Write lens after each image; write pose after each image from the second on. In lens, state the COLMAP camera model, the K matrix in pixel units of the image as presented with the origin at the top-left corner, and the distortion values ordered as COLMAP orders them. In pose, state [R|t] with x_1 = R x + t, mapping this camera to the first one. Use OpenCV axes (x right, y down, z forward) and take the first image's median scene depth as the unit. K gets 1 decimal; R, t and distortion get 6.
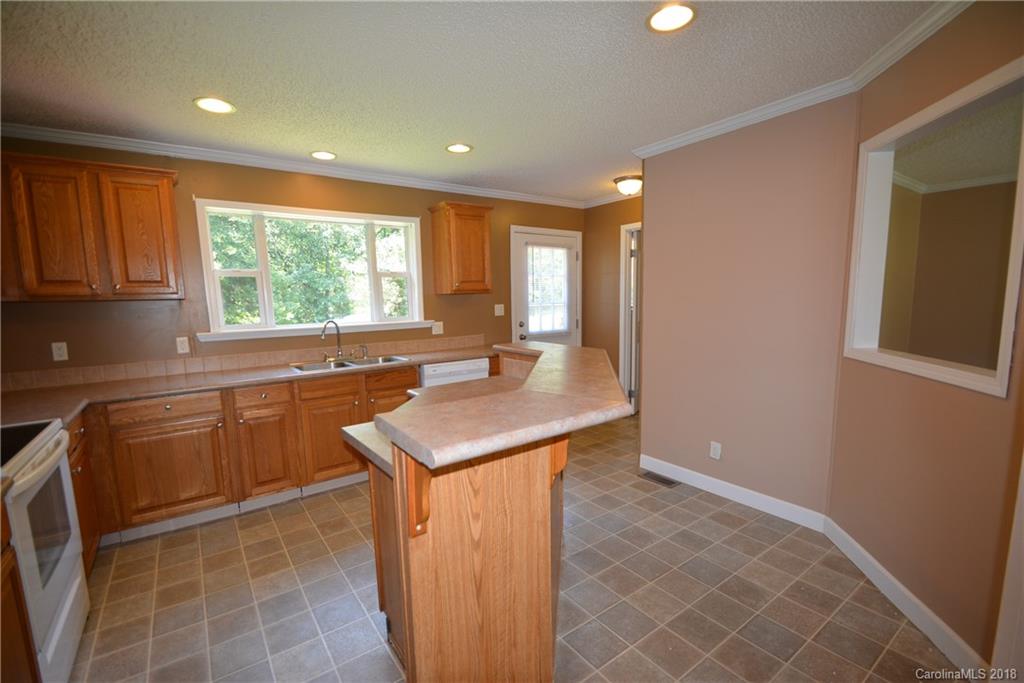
lens RADIAL K [[451.2, 0, 511.5], [0, 451.2, 359.7], [0, 0, 1]] dist [0.000563, -0.006237]
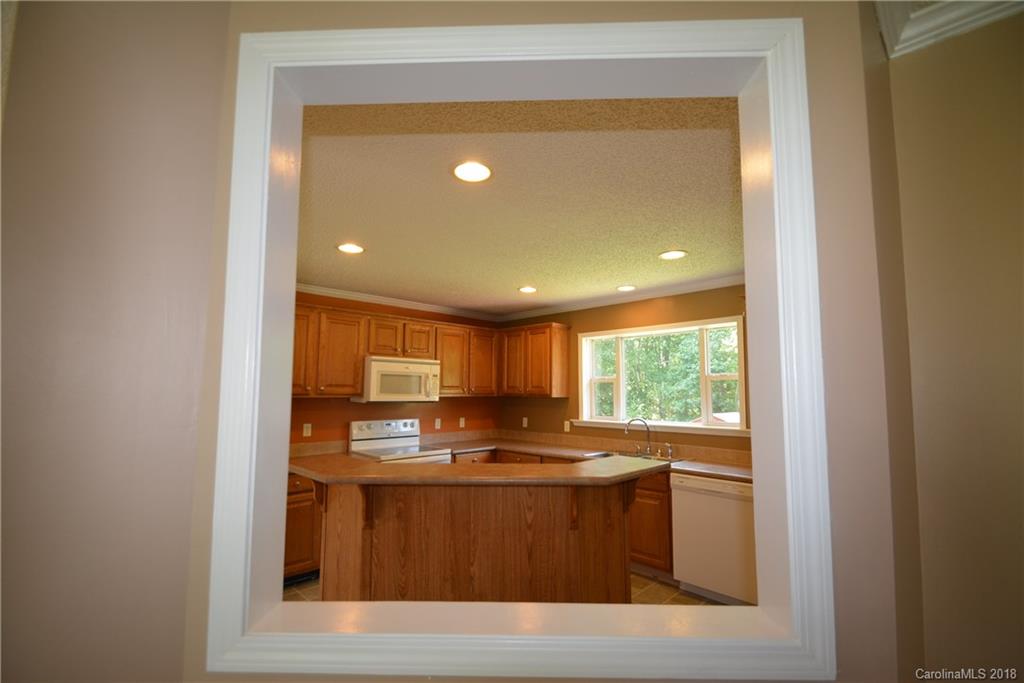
lens RADIAL K [[451.2, 0, 510.7], [0, 451.2, 351.9], [0, 0, 1]] dist [0.000563, -0.006237]
pose [[0.134172, -0.076599, -0.987993, 0.737772], [-0.155272, 0.983068, -0.097303, -0.093556], [0.978718, 0.166463, 0.120006, 0.521880]]
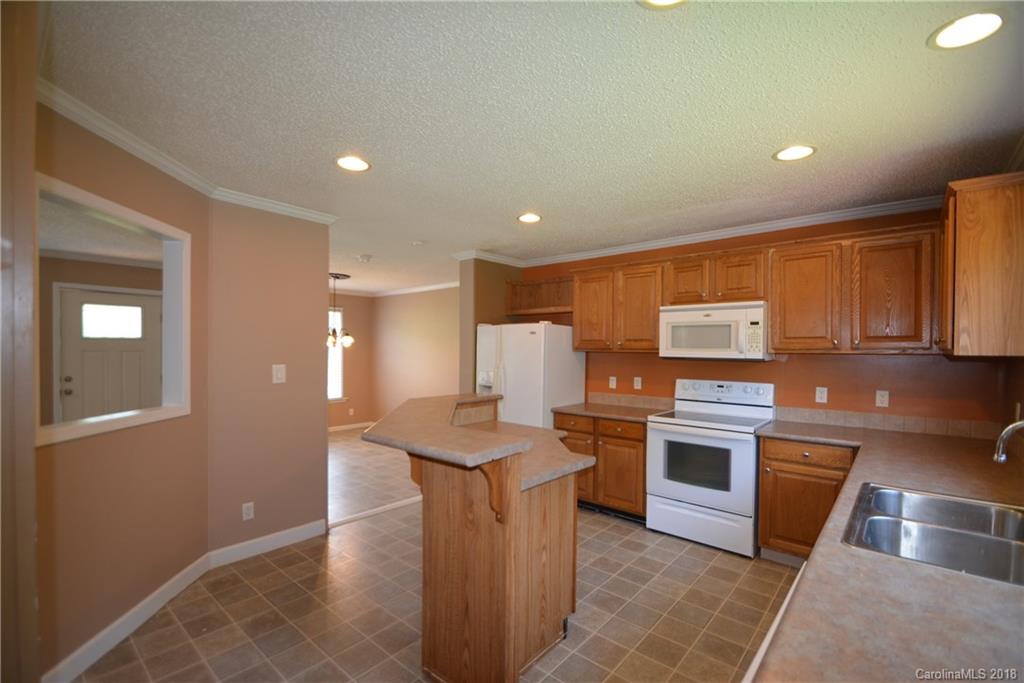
lens RADIAL K [[451.2, 0, 511.7], [0, 451.2, 351.8], [0, 0, 1]] dist [0.000563, -0.006237]
pose [[-0.978551, 0.007176, -0.205880, 0.107319], [-0.025898, 0.987178, 0.157505, -0.191335], [0.204370, 0.159459, -0.965819, 1.254822]]
